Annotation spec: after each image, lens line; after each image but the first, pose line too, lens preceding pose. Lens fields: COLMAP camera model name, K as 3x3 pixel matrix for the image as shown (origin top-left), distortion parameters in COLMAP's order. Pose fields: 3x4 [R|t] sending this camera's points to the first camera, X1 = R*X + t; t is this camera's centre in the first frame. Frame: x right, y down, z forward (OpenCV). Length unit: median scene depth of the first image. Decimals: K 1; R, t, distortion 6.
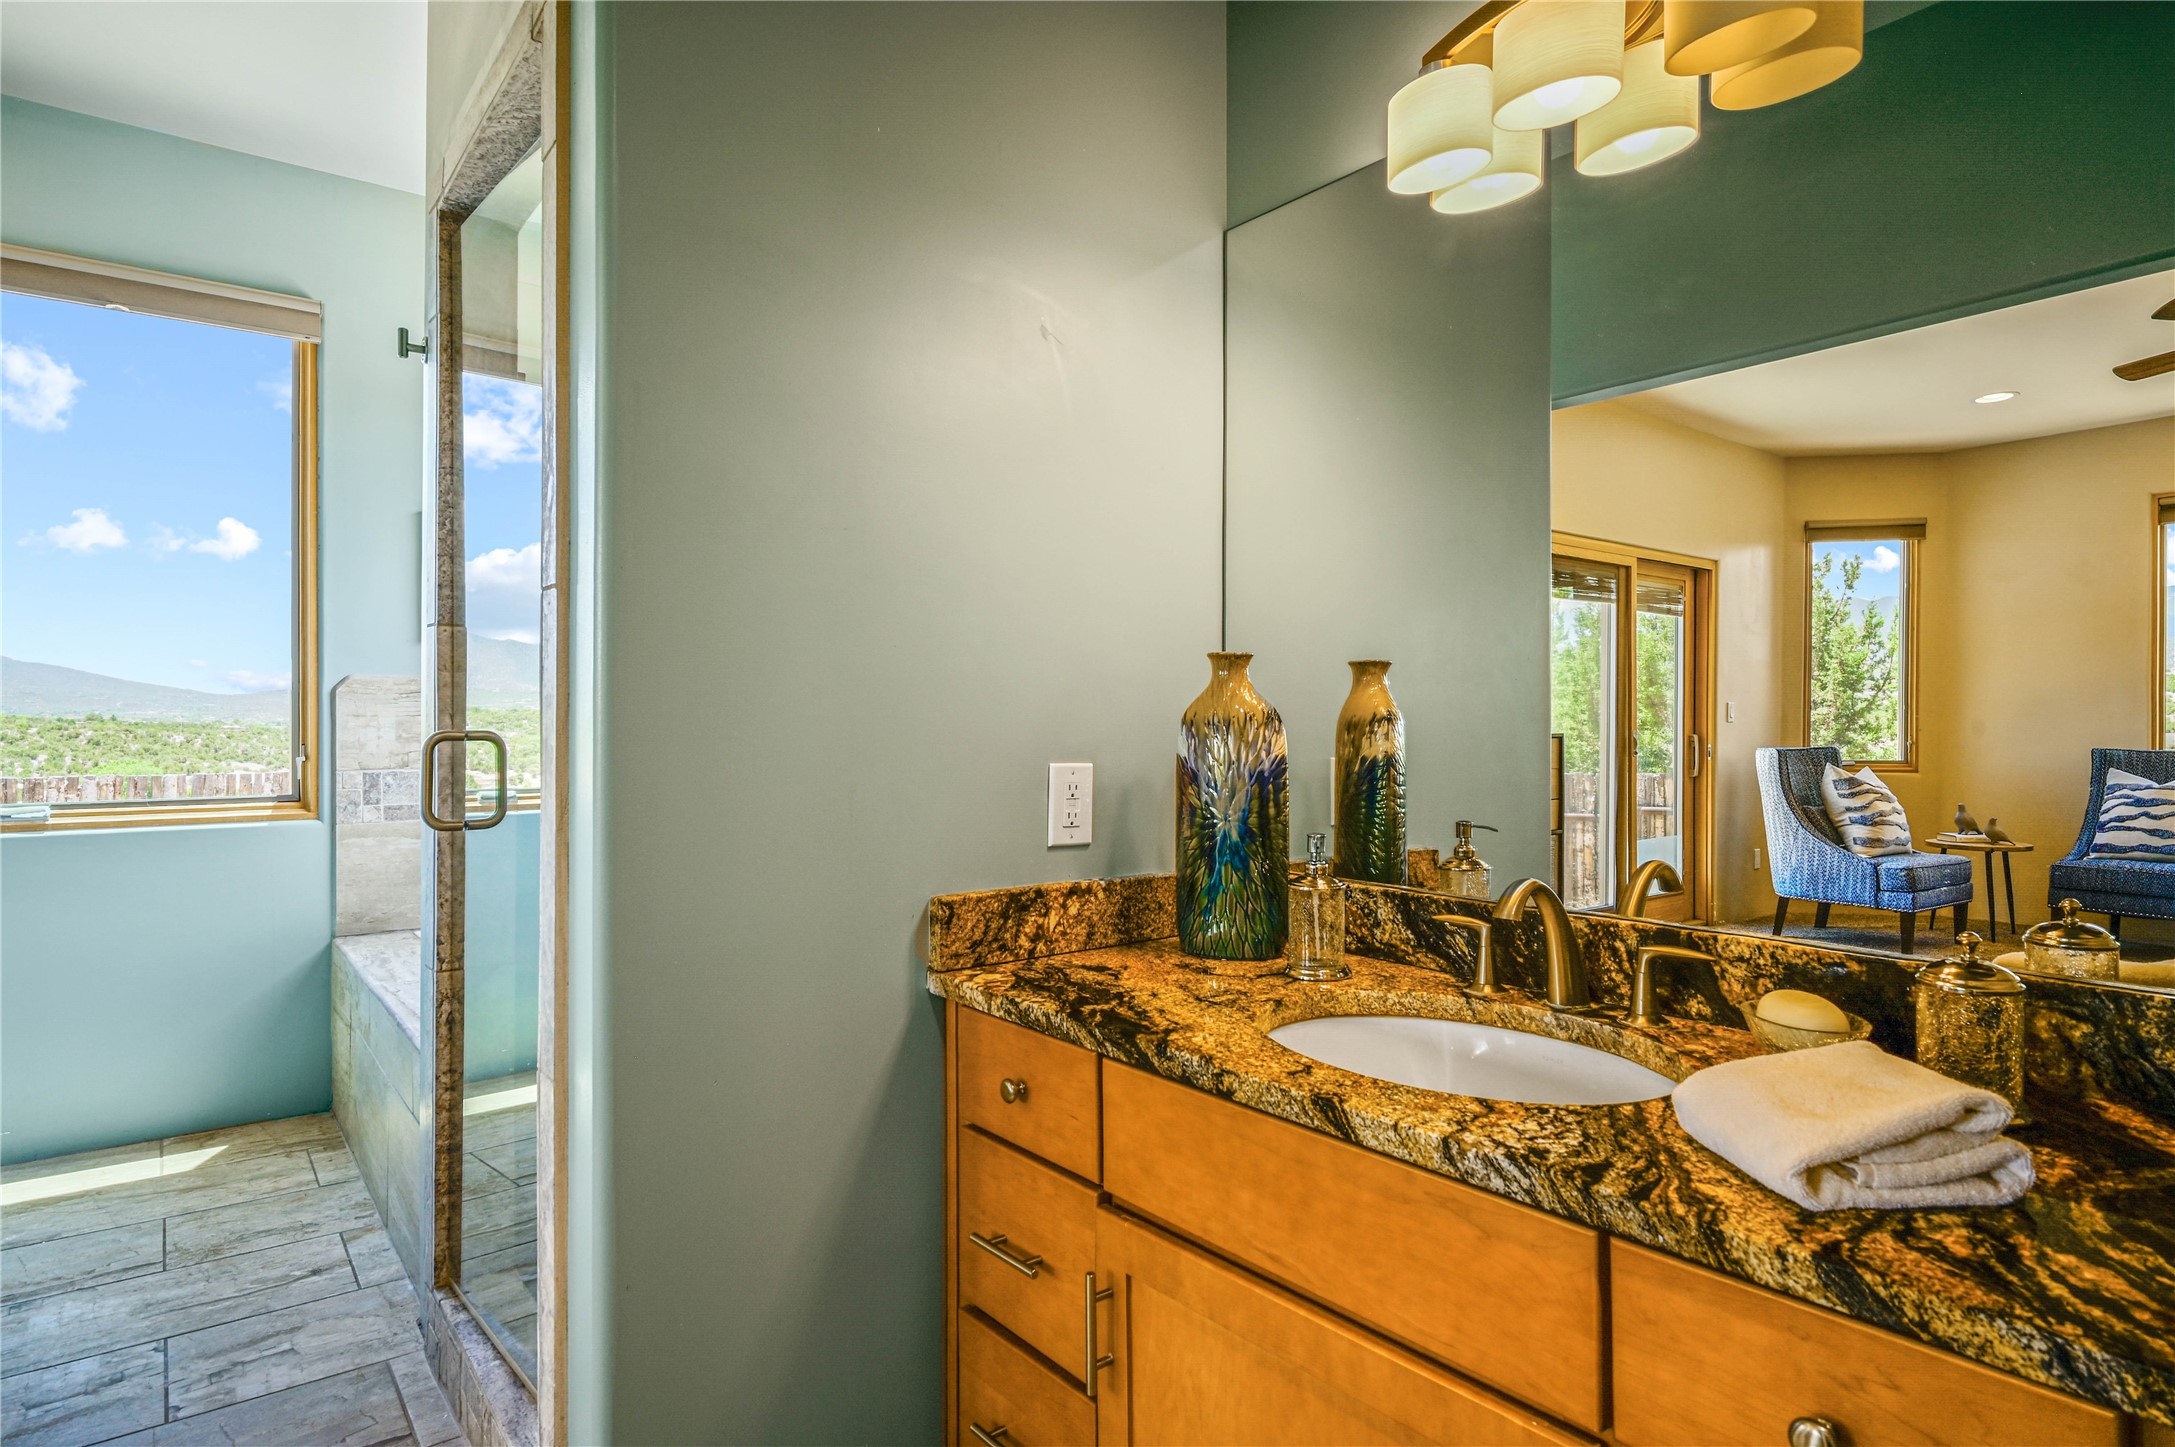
lens RADIAL K [[1180.3, 0, 1087.5], [0, 1180.3, 723.5], [0, 0, 1]] dist [-0.000775, -0.000016]
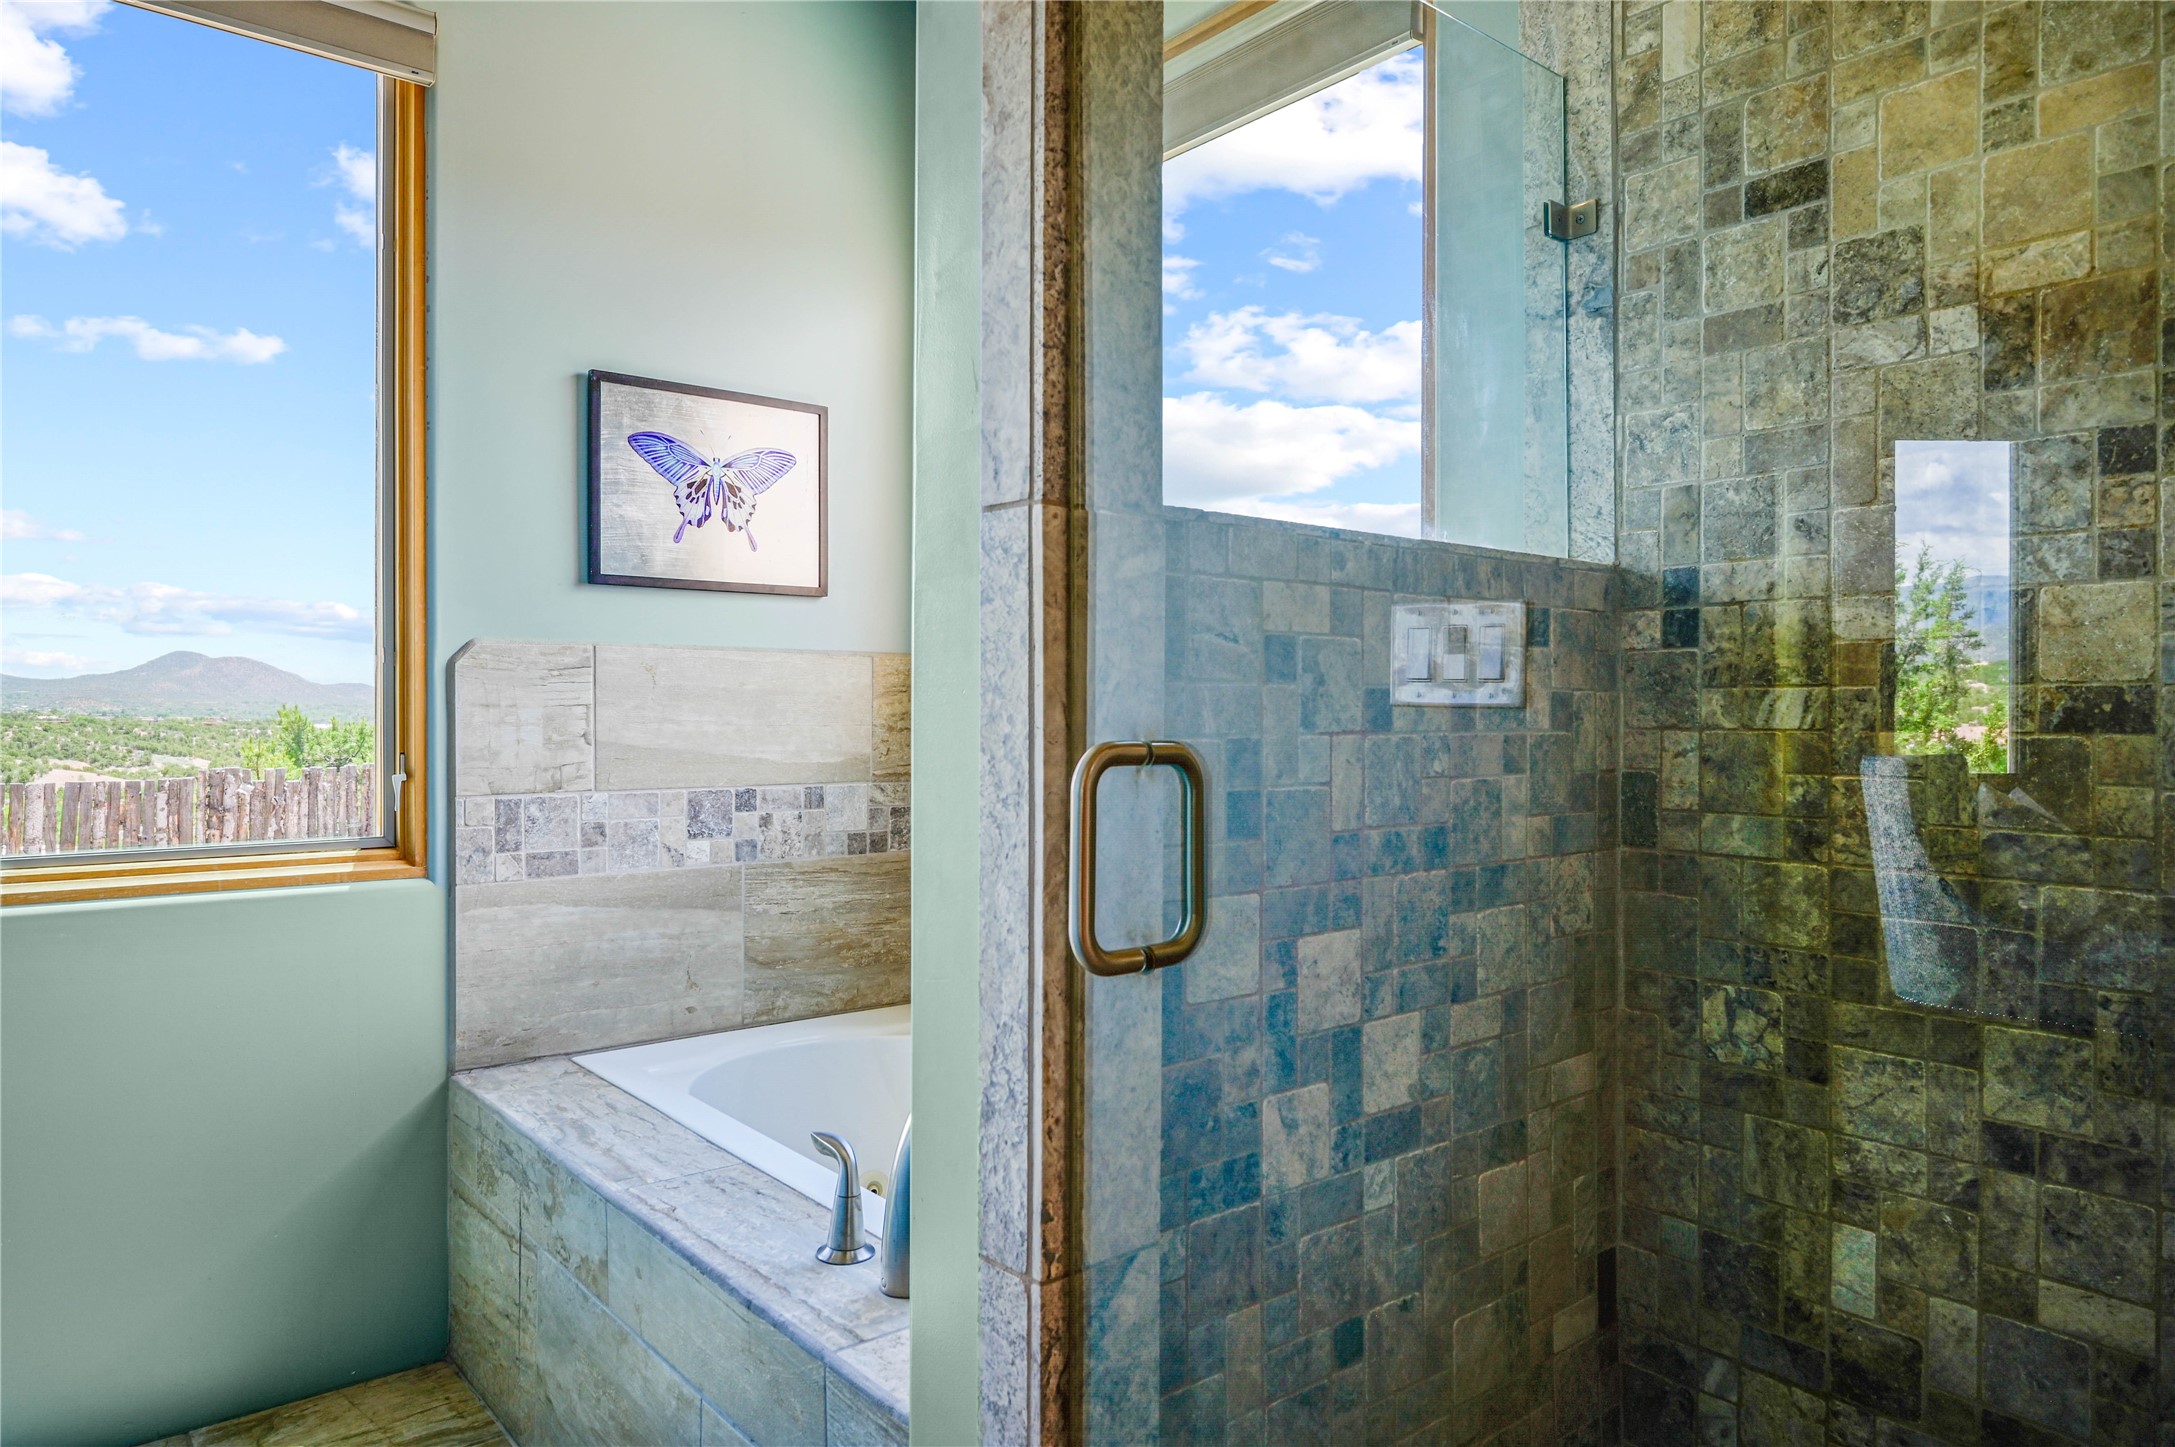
lens RADIAL K [[1371.3, 0, 1087.5], [0, 1371.3, 723.5], [0, 0, 1]] dist [0.000646, -0.000226]
pose [[0.999769, 0.001069, 0.021445, -0.330187], [-0.001206, 0.999979, 0.006368, -0.002369], [-0.021437, -0.006392, 0.999750, 0.293243]]
